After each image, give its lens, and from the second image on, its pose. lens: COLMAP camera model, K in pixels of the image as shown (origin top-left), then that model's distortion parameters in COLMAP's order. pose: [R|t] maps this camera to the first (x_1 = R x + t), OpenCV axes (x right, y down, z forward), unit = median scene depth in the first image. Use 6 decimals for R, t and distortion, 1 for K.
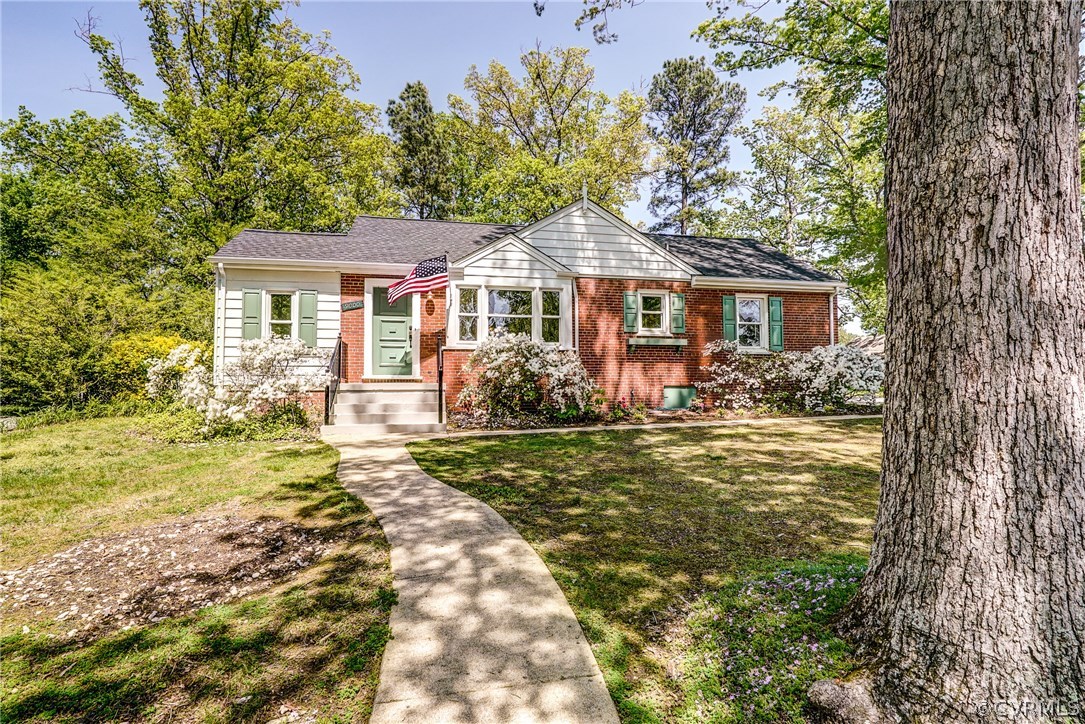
lens RADIAL K [[538.5, 0, 542.5], [0, 538.5, 362.0], [0, 0, 1]] dist [-0.016295, 0.000190]
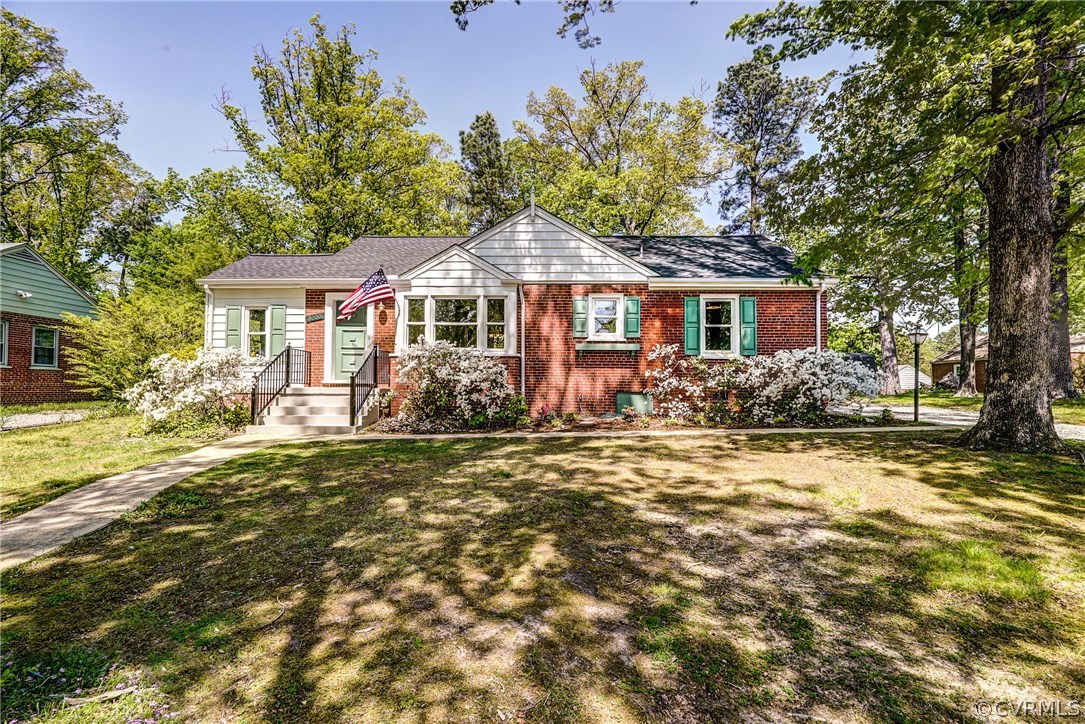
lens RADIAL K [[496.8, 0, 542.5], [0, 496.8, 362.0], [0, 0, 1]] dist [-0.023529, -0.000250]
pose [[0.973822, -0.003619, -0.227285, 0.309141], [0.002651, 0.999986, -0.004565, -0.006396], [0.227298, 0.003843, 0.973818, 0.098978]]
